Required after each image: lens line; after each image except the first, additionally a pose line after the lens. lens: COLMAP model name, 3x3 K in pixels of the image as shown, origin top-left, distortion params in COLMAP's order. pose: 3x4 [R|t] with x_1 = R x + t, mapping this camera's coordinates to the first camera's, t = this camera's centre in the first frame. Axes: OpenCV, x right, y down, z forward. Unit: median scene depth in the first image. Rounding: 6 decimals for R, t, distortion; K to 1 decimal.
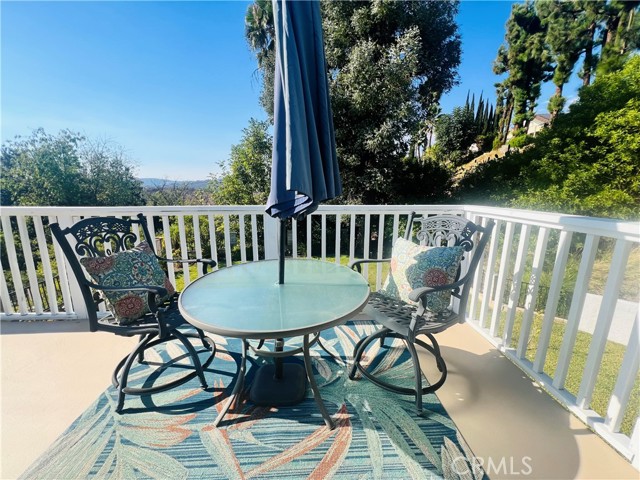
lens RADIAL K [[256.4, 0, 319.5], [0, 256.4, 237.4], [0, 0, 1]] dist [-0.010895, 0.000548]
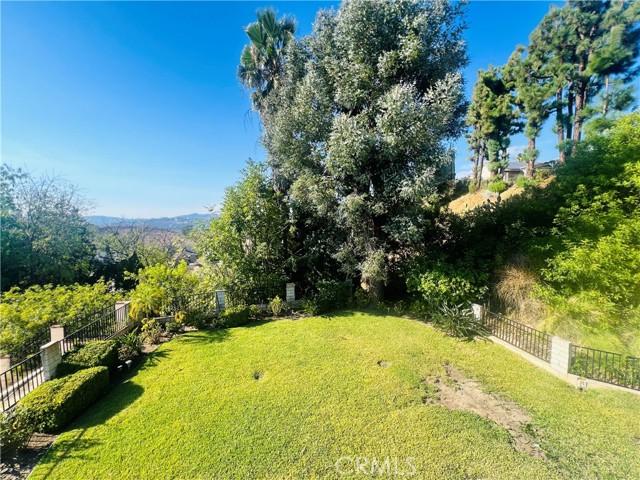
lens RADIAL K [[256.4, 0, 319.6], [0, 256.4, 236.8], [0, 0, 1]] dist [-0.010895, 0.000548]
pose [[0.989337, -0.012920, 0.145068, -0.128709], [0.033956, 0.989070, -0.143486, -0.052888], [-0.141629, 0.146882, 0.978962, 0.115644]]
